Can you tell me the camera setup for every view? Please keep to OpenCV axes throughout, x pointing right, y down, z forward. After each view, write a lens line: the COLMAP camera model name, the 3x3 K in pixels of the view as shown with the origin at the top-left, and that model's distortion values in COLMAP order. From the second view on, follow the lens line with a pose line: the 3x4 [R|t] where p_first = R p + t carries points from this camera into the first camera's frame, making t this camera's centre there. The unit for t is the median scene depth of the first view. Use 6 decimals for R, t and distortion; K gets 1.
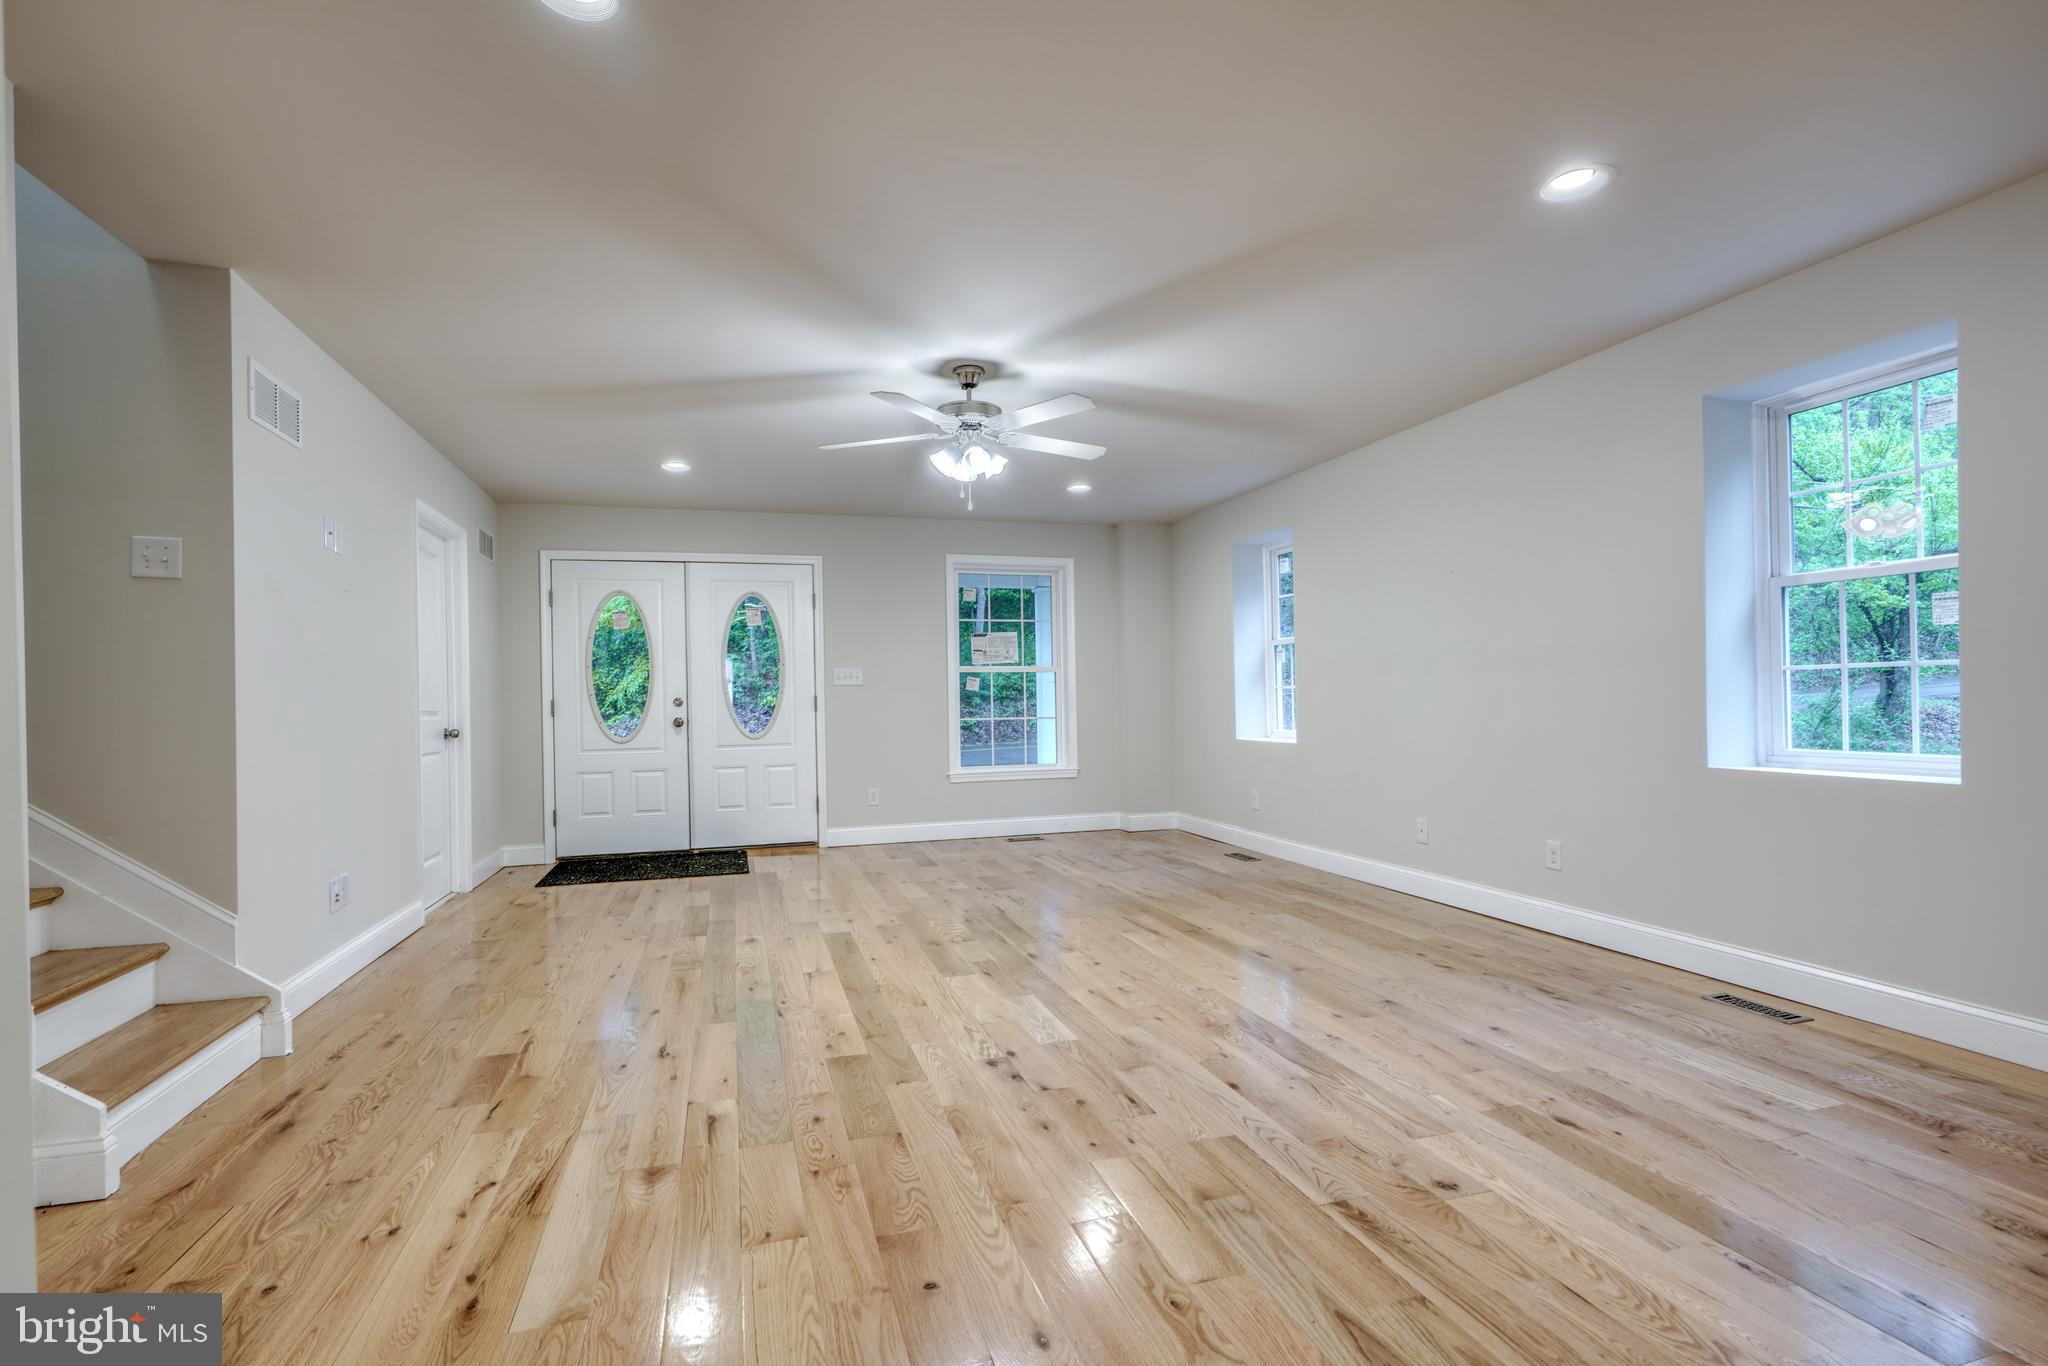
lens RADIAL K [[940.0, 0, 1004.4], [0, 940.0, 696.8], [0, 0, 1]] dist [-0.012521, 0.005587]
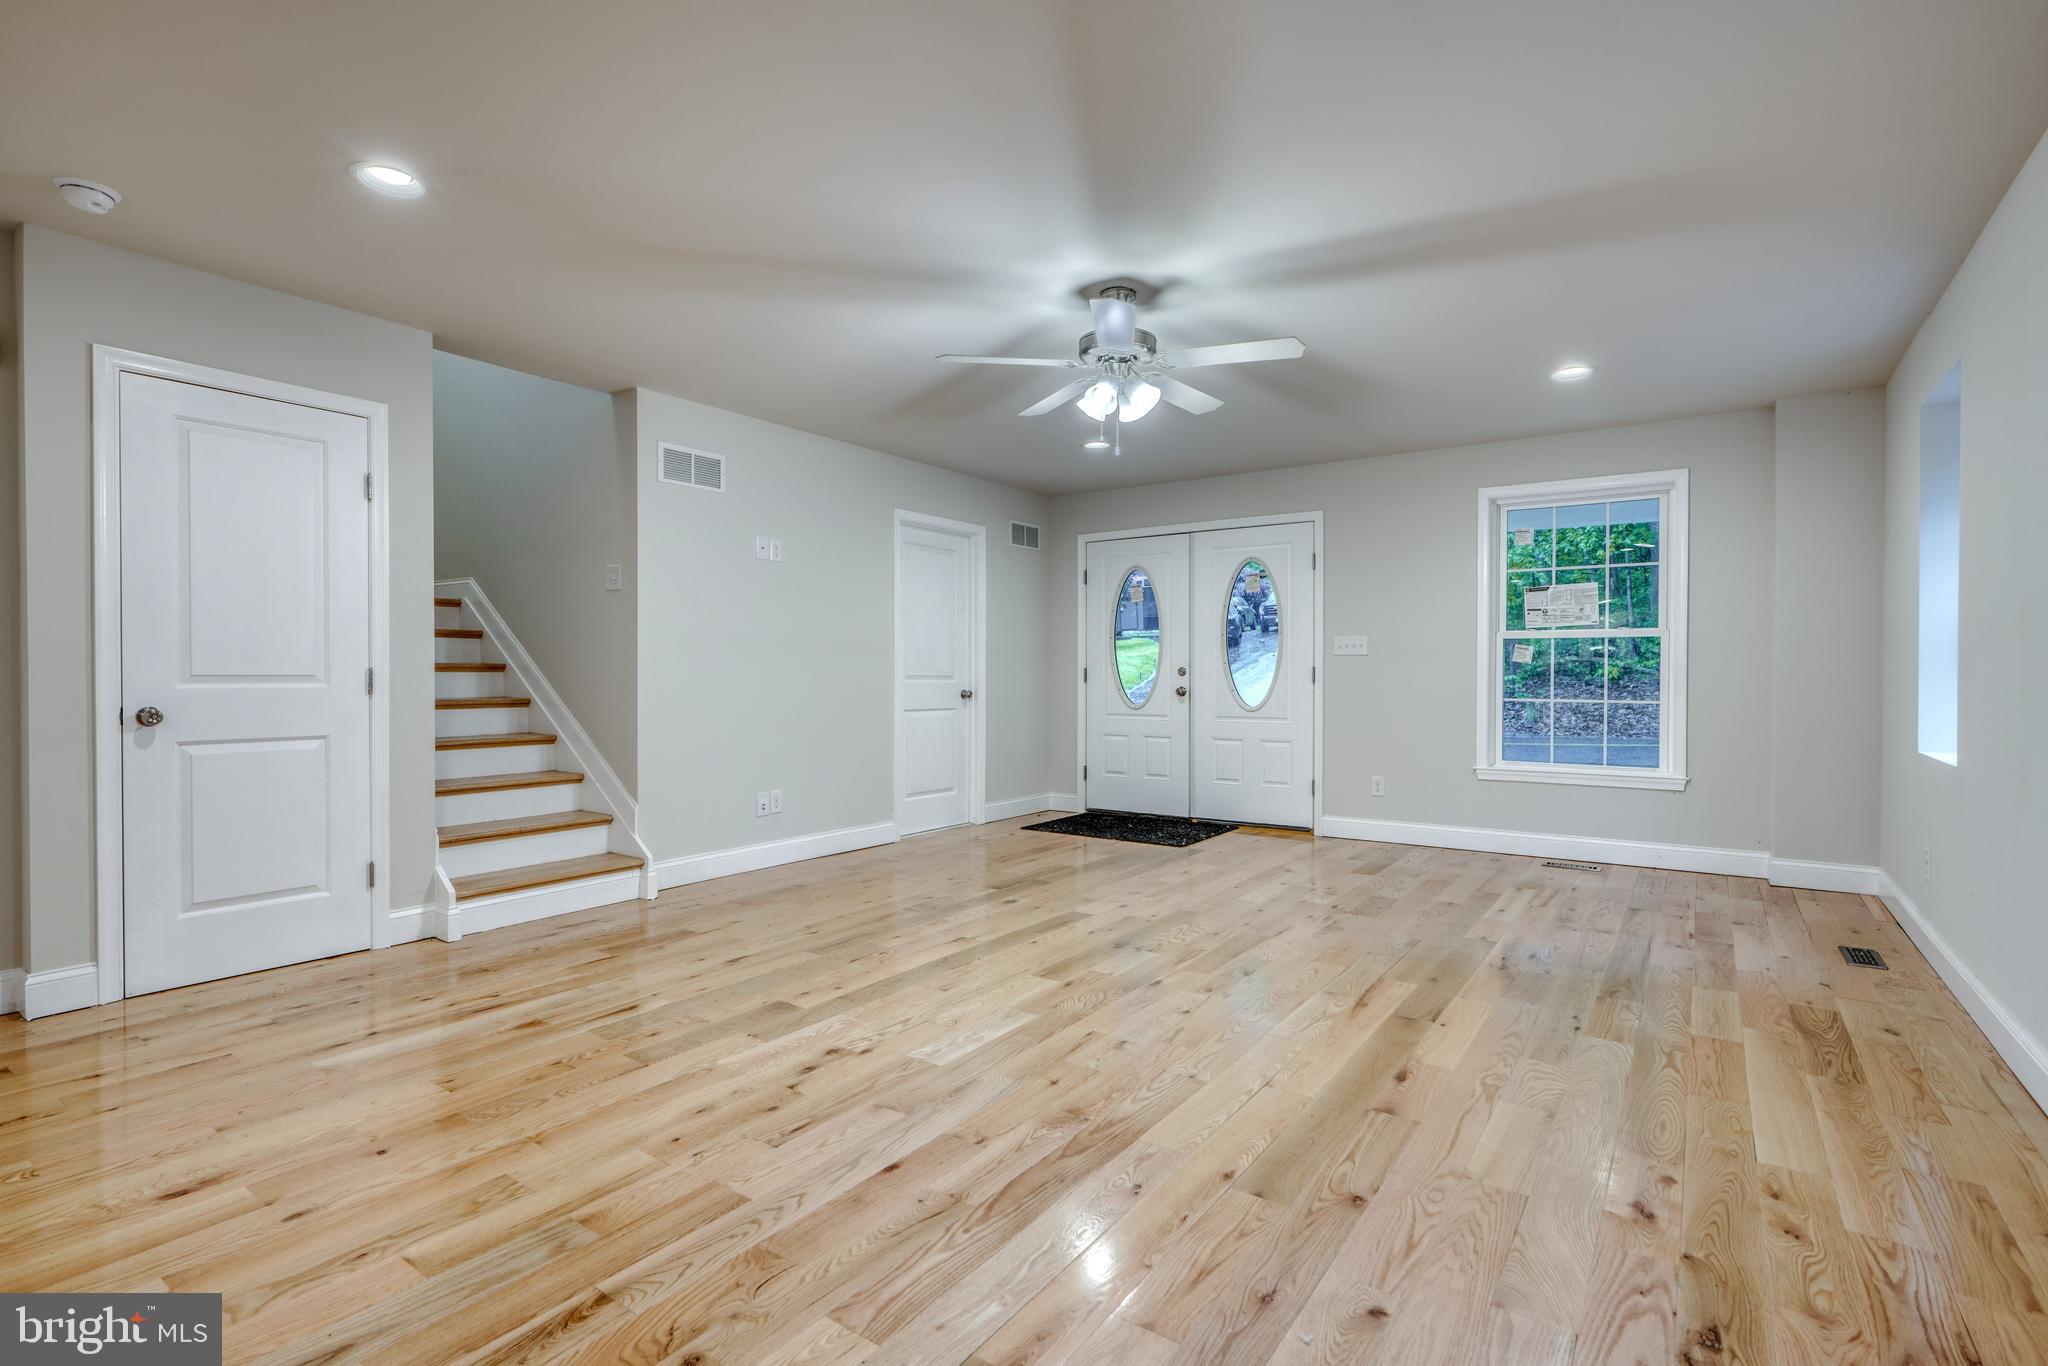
lens RADIAL K [[963.9, 0, 1052.7], [0, 963.9, 683.0], [0, 0, 1]] dist [-0.006191, 0.001862]
pose [[0.625914, 0.025033, -0.779491, 0.667051], [-0.009806, 0.999658, 0.024230, -0.010224], [0.779831, -0.007522, 0.625945, 0.421193]]
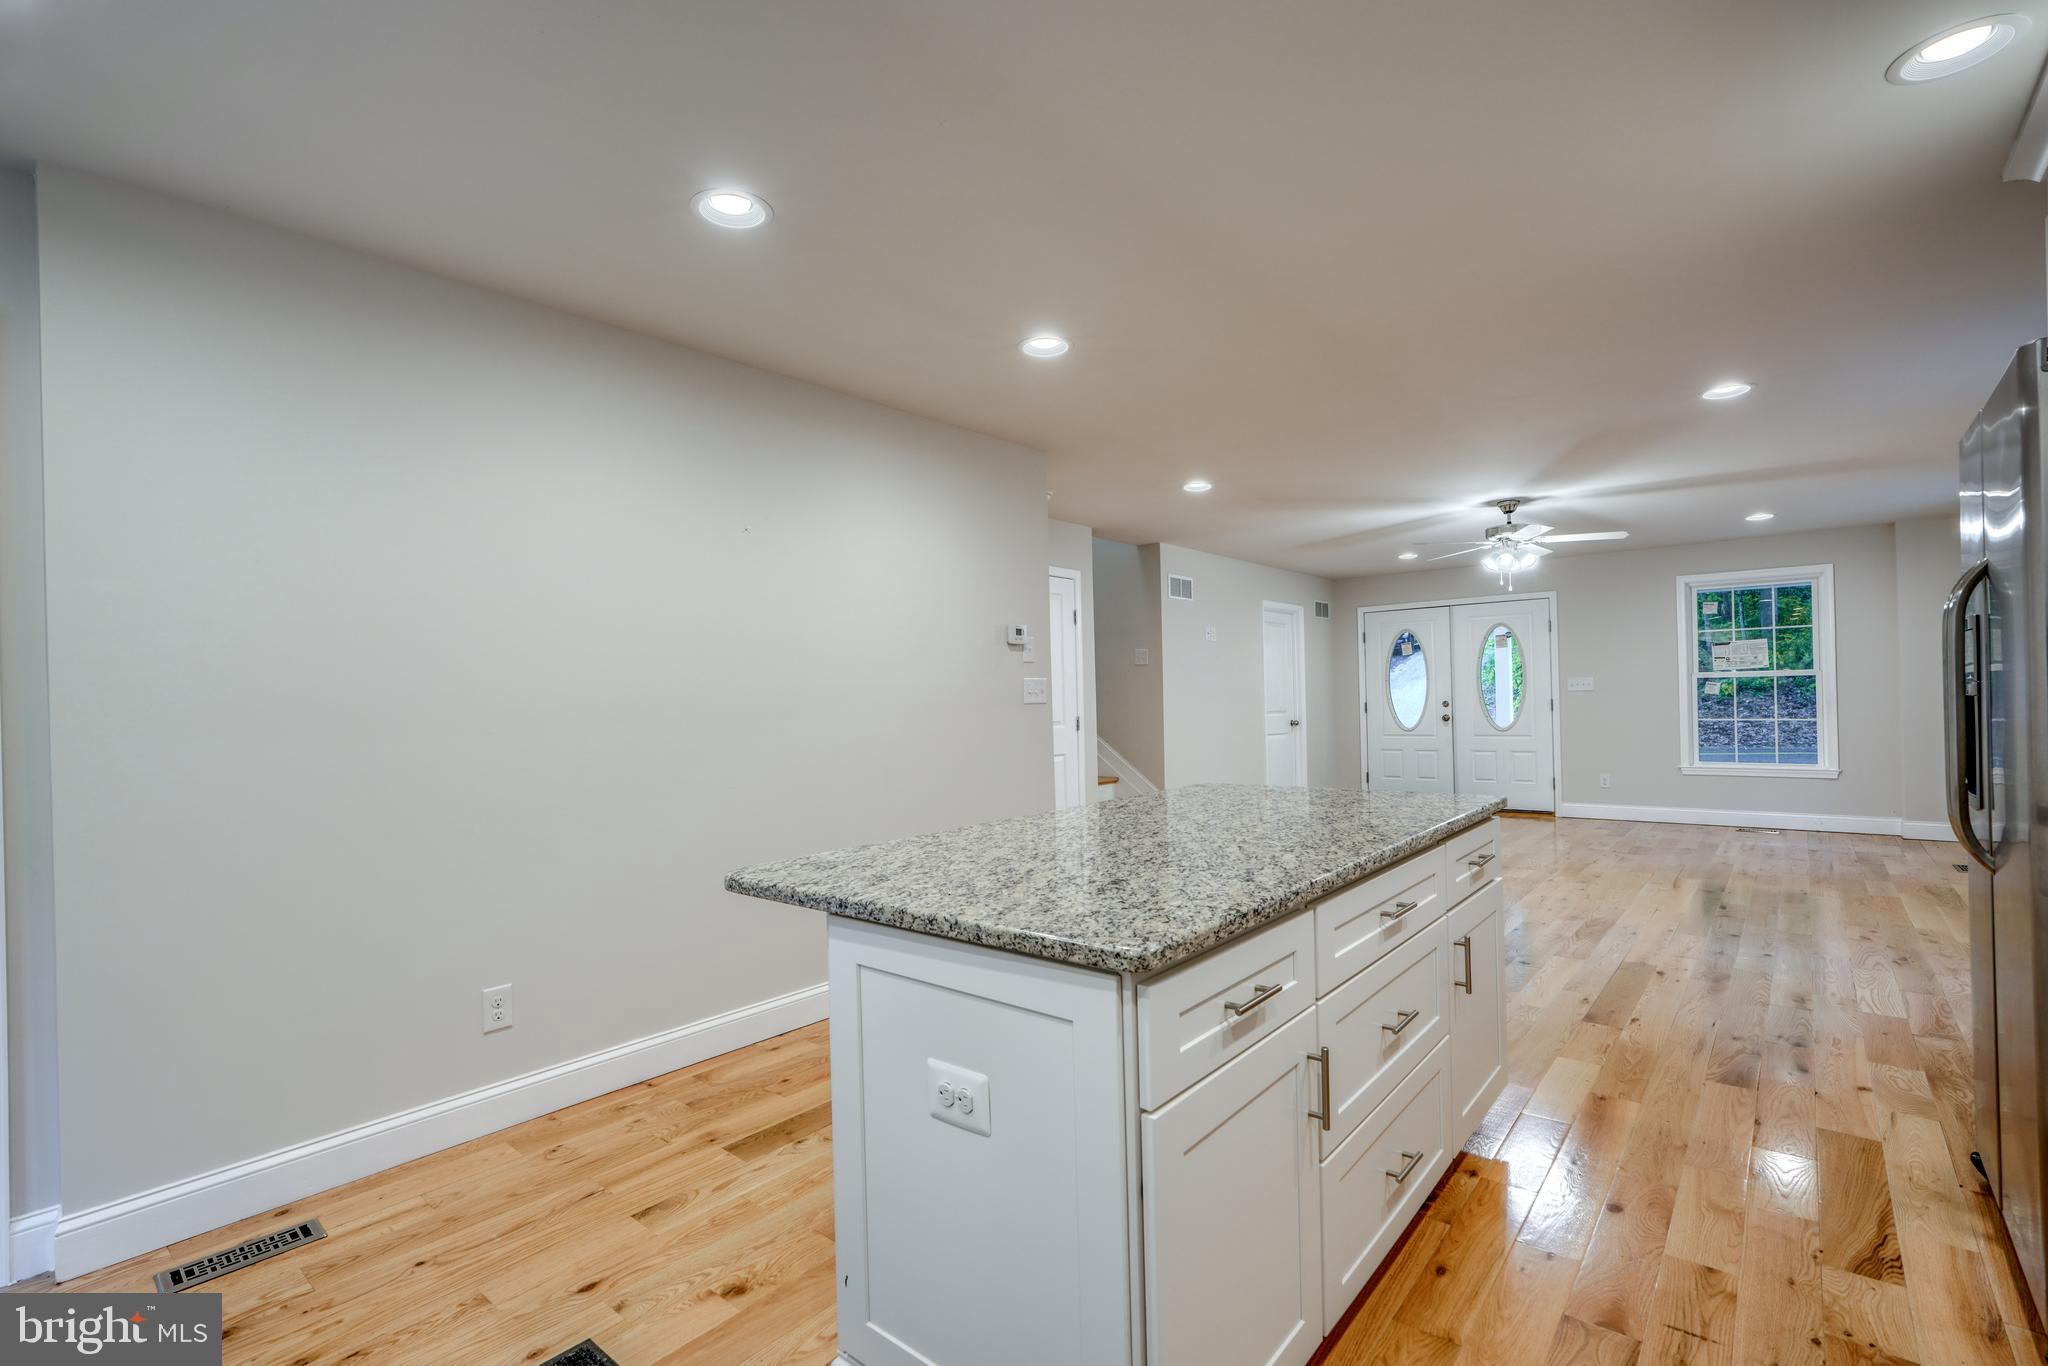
lens RADIAL K [[940.0, 0, 1028.0], [0, 940.0, 692.3], [0, 0, 1]] dist [-0.012521, 0.005587]
pose [[0.550502, -0.000778, -0.834834, 0.882461], [0.013573, 0.999876, 0.008018, -0.056625], [0.834724, -0.015745, 0.550444, -0.573421]]
